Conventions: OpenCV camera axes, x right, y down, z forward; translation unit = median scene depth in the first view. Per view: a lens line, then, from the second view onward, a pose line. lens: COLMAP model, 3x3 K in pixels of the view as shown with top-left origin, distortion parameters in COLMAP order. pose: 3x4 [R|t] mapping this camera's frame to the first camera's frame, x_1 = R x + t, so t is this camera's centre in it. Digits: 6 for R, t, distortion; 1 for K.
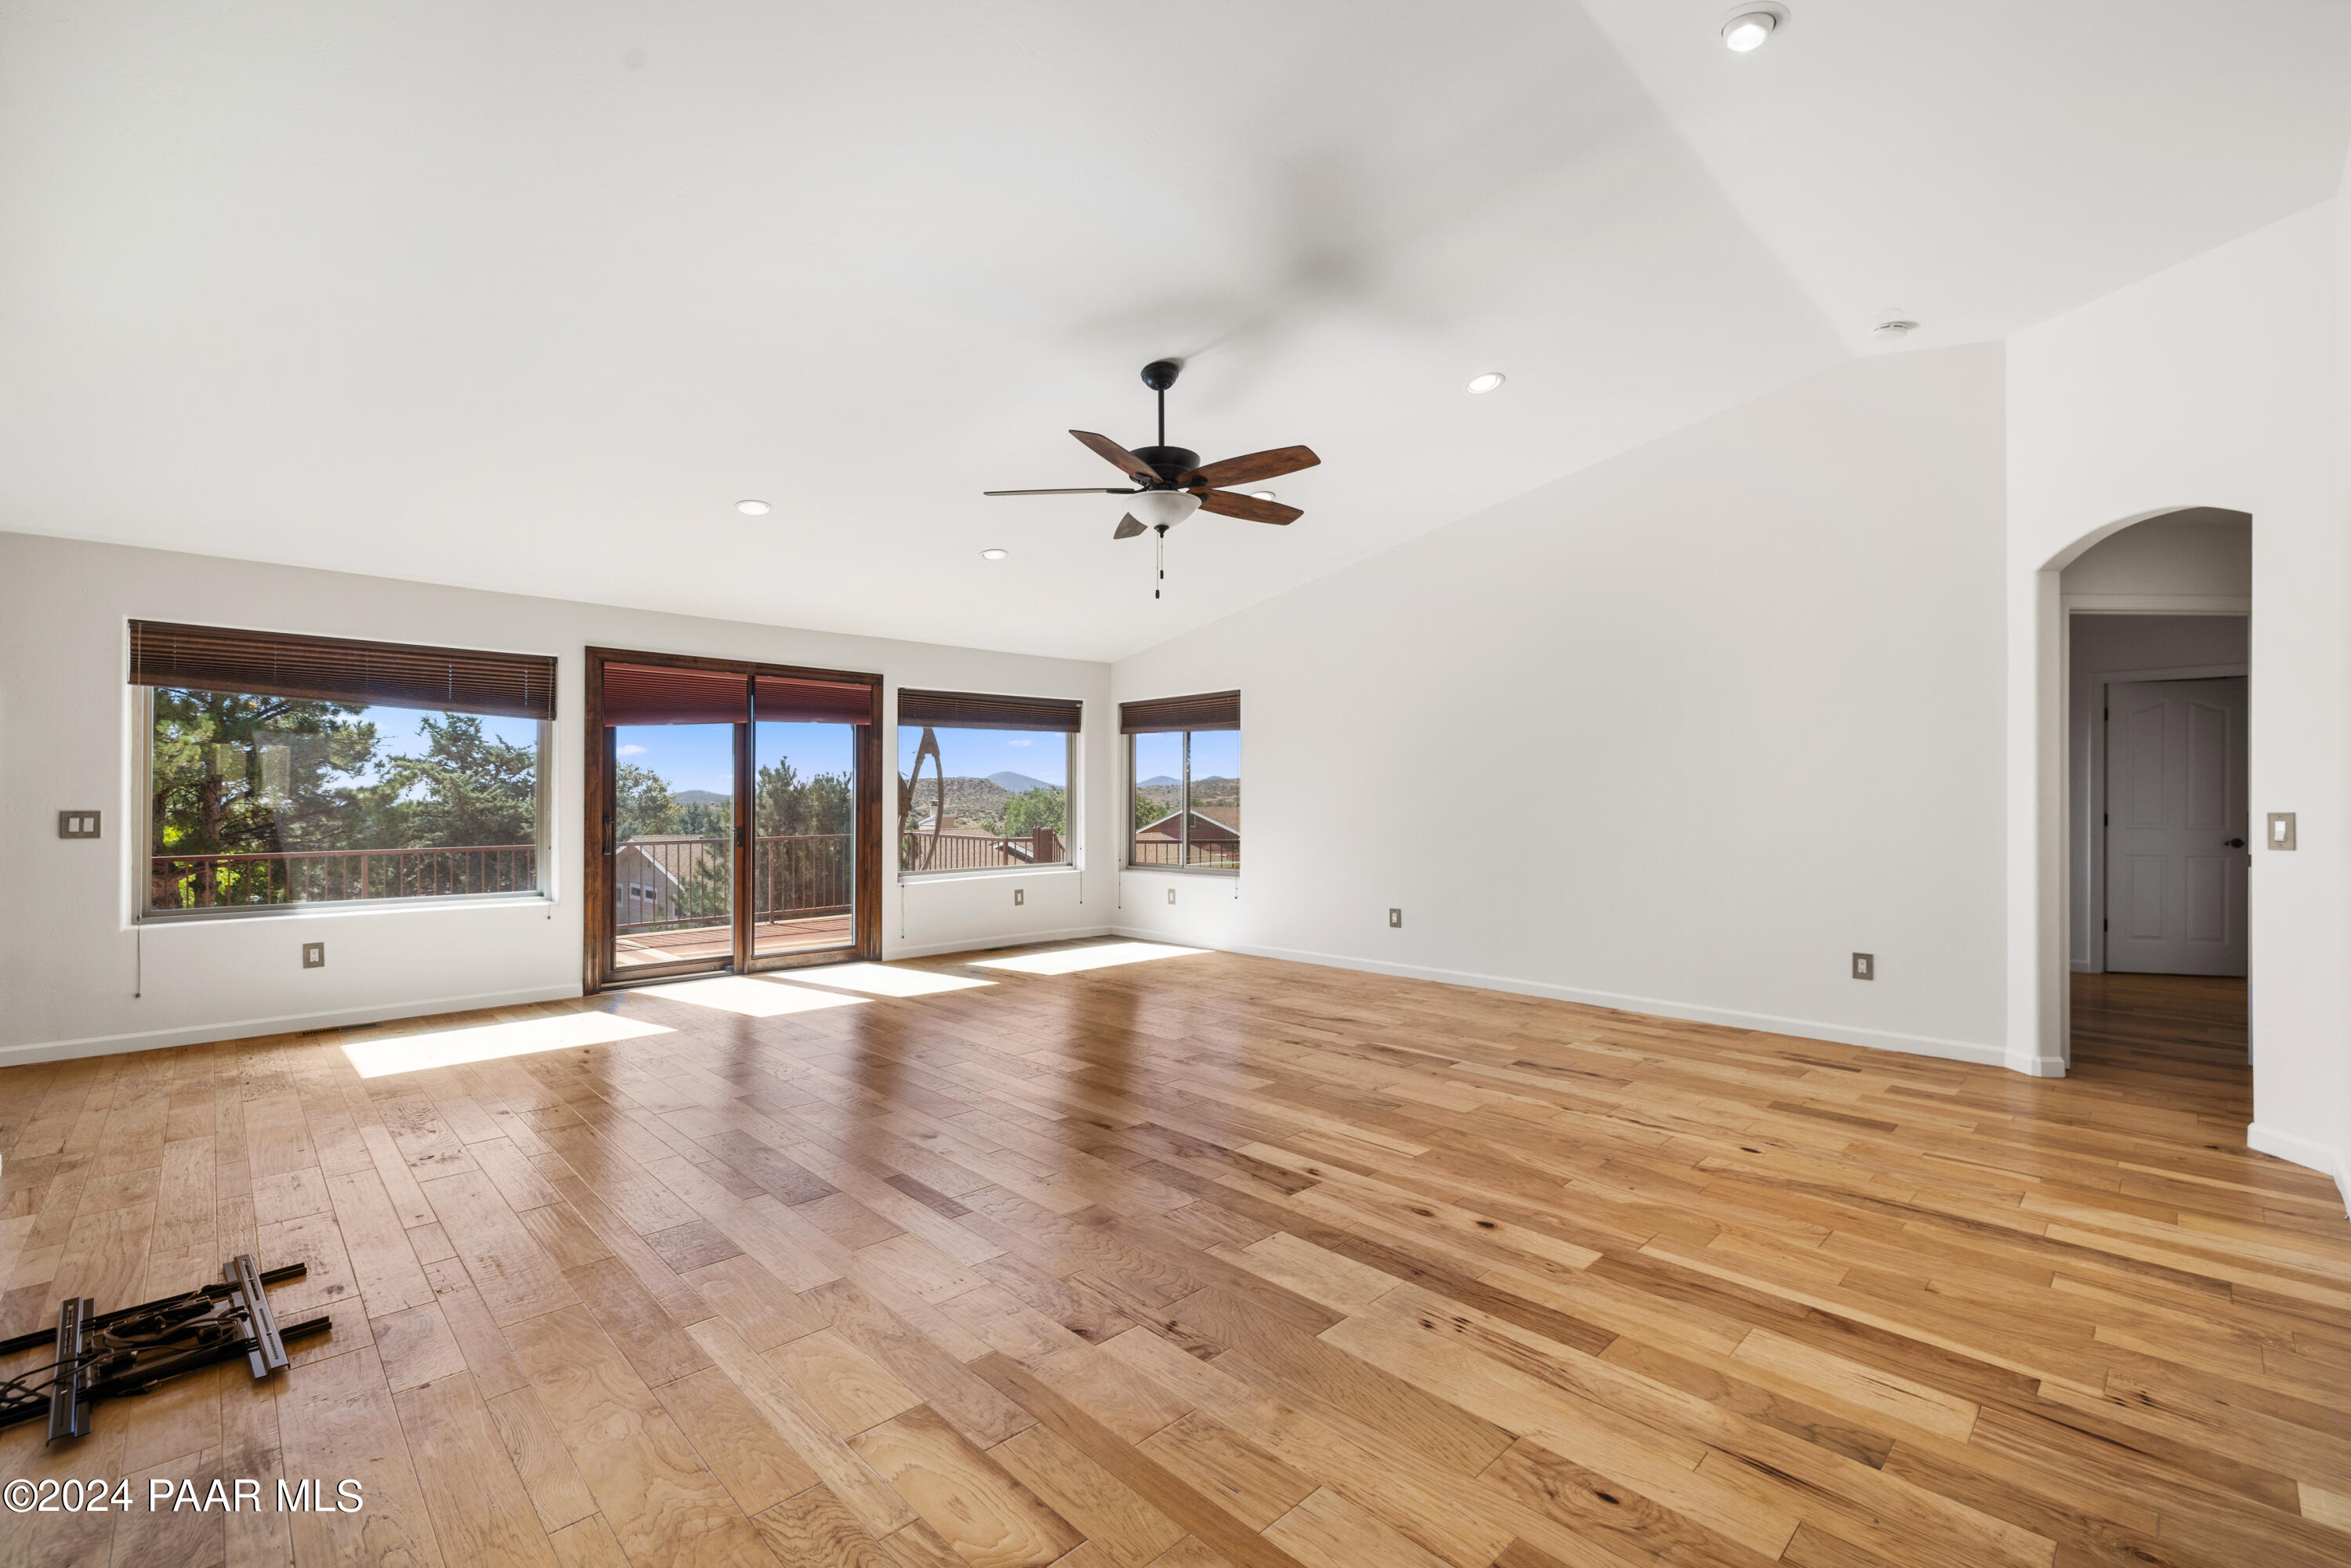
lens RADIAL K [[997.9, 0, 1178.0], [0, 997.9, 792.4], [0, 0, 1]] dist [-0.001419, -0.000607]
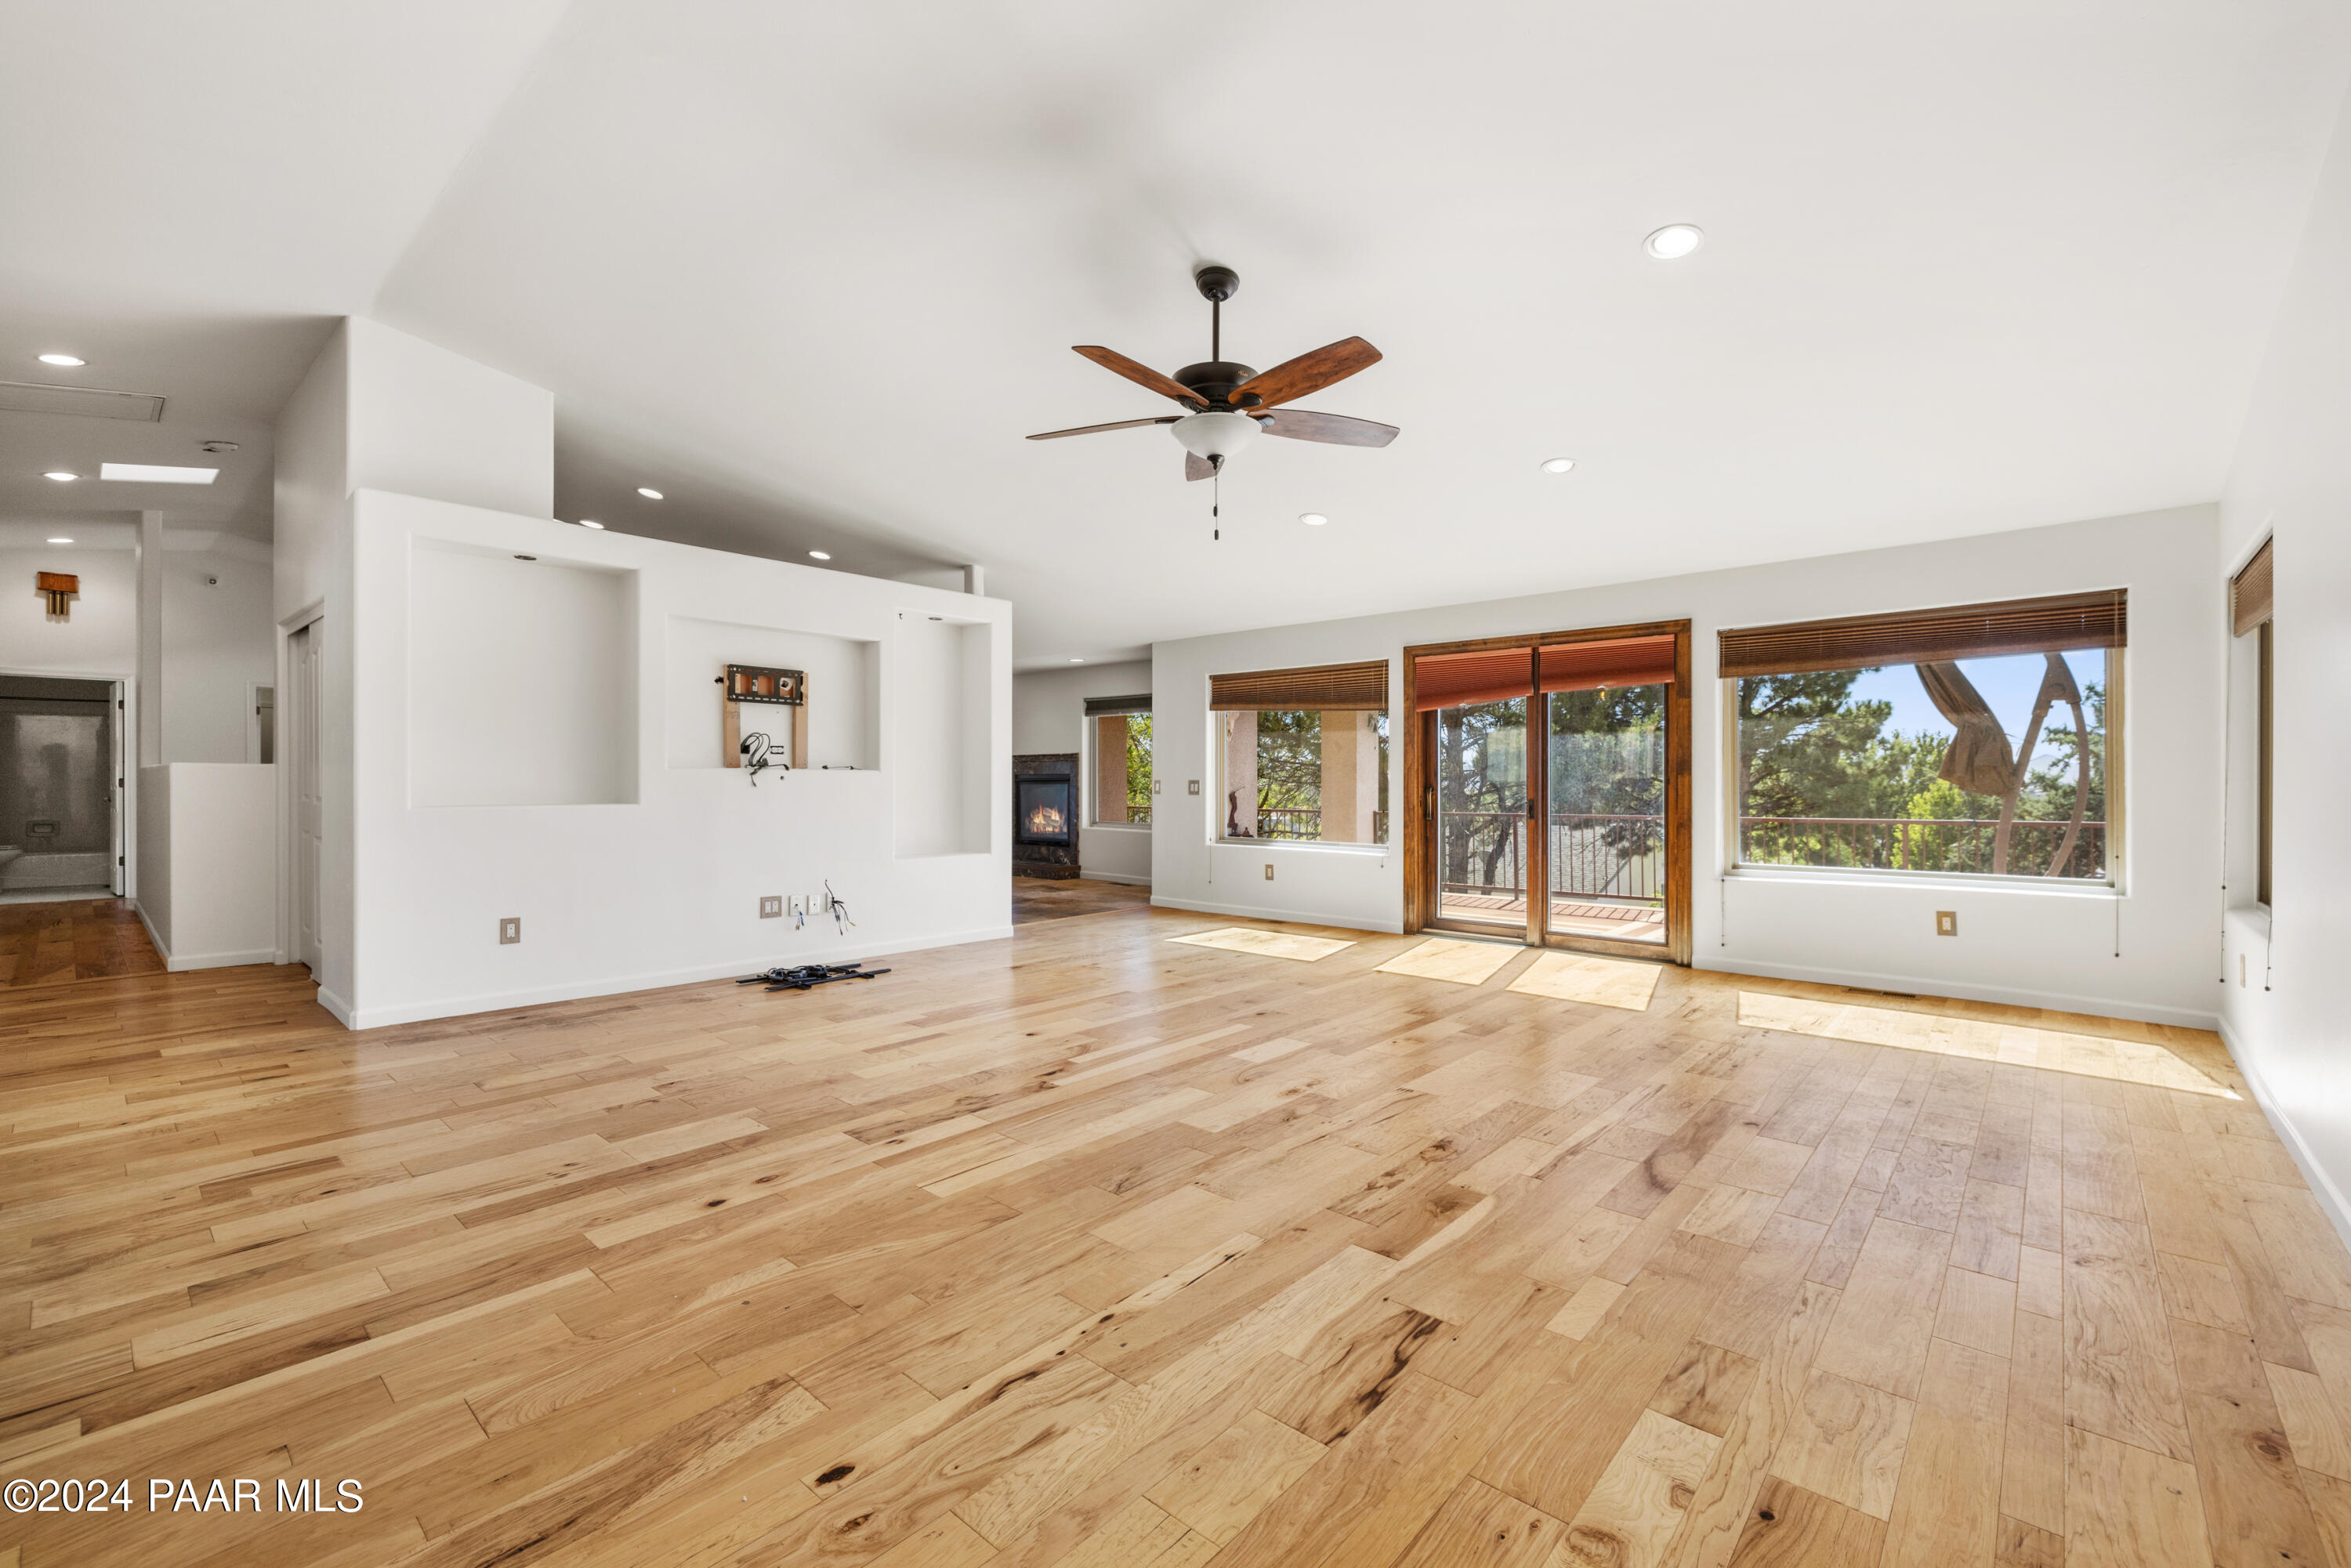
lens RADIAL K [[997.9, 0, 1177.3], [0, 997.9, 782.7], [0, 0, 1]] dist [-0.001419, -0.000607]
pose [[0.065710, 0.004671, -0.997828, 1.065254], [0.009668, 0.999939, 0.005318, 0.017784], [0.997792, -0.009997, 0.065660, 1.131595]]
